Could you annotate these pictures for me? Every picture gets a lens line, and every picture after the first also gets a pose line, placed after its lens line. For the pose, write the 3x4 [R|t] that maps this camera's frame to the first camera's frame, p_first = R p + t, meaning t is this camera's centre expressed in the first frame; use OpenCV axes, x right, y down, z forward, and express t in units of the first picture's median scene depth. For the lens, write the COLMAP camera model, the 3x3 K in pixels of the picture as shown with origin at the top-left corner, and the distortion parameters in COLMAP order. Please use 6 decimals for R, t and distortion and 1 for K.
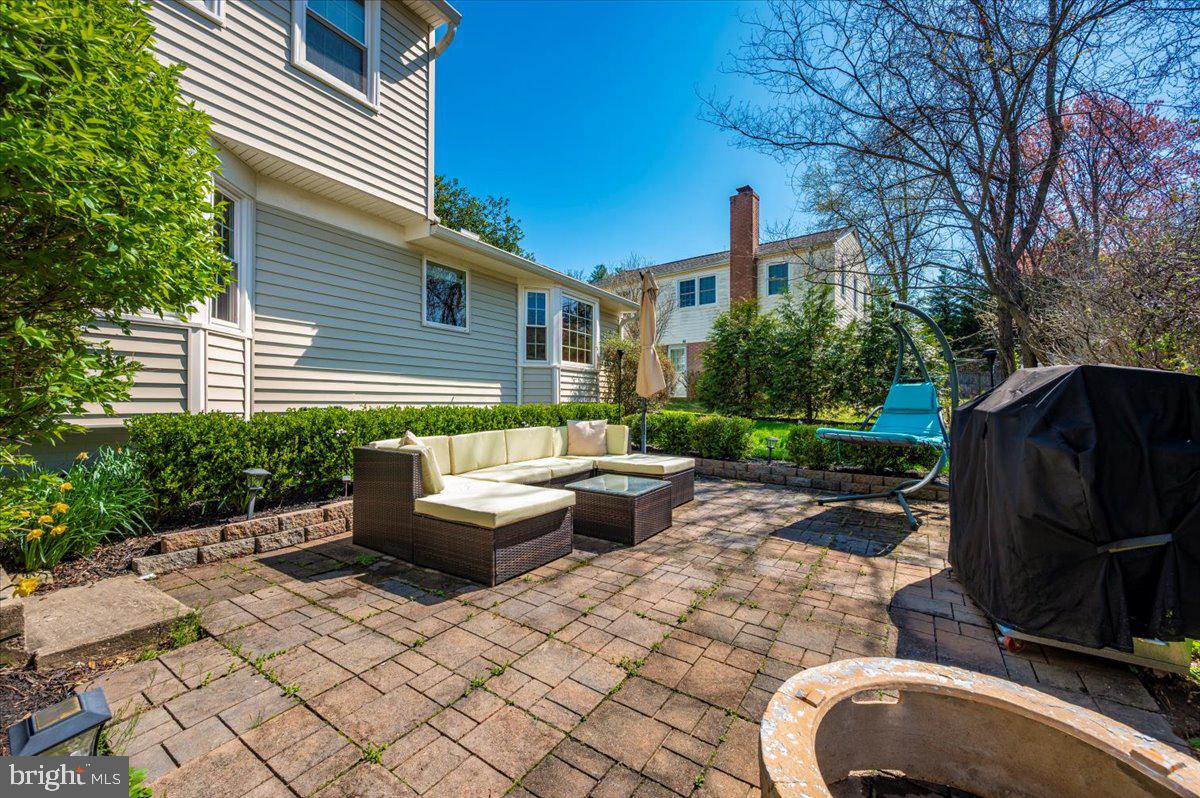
lens RADIAL K [[468.7, 0, 600.7], [0, 468.7, 398.8], [0, 0, 1]] dist [0.002513, -0.000048]
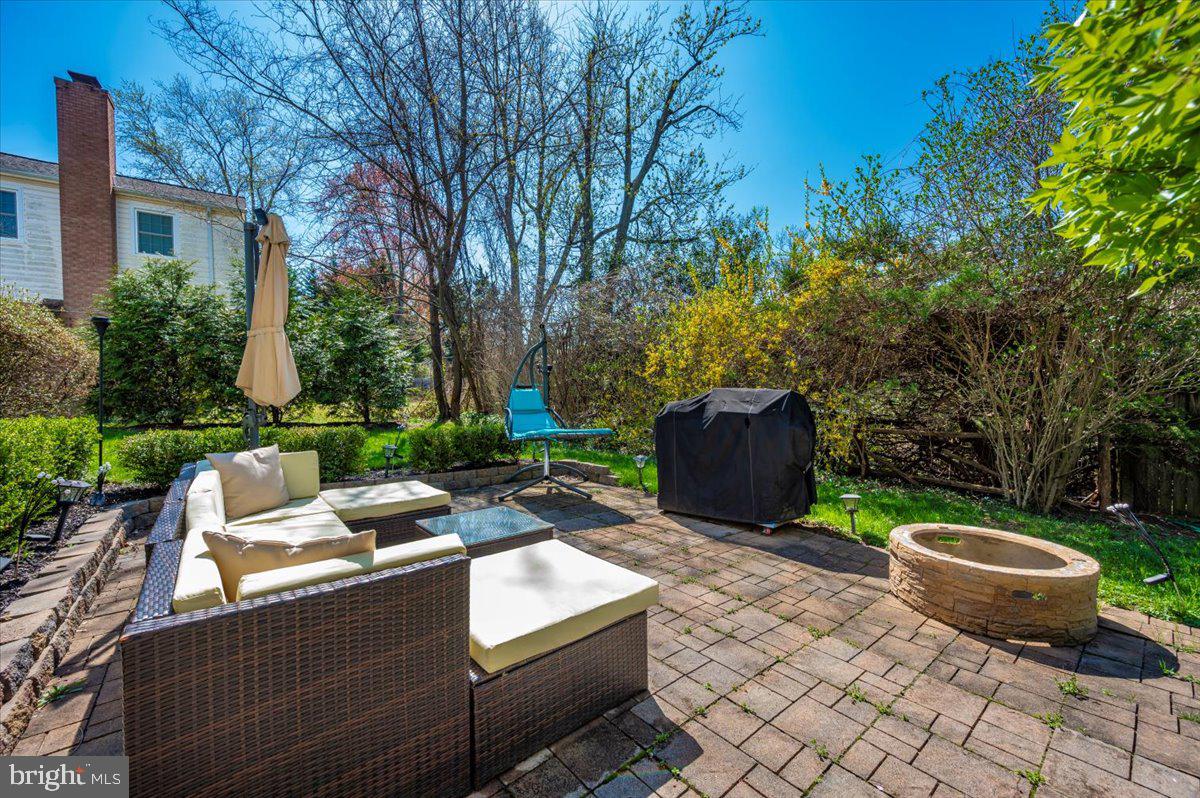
lens RADIAL K [[468.7, 0, 605.3], [0, 468.7, 400.1], [0, 0, 1]] dist [0.002513, -0.000048]
pose [[0.290579, -0.018539, 0.956671, -0.877203], [0.004009, 0.999827, 0.018157, -0.045795], [-0.956843, -0.001440, 0.290603, 0.815014]]
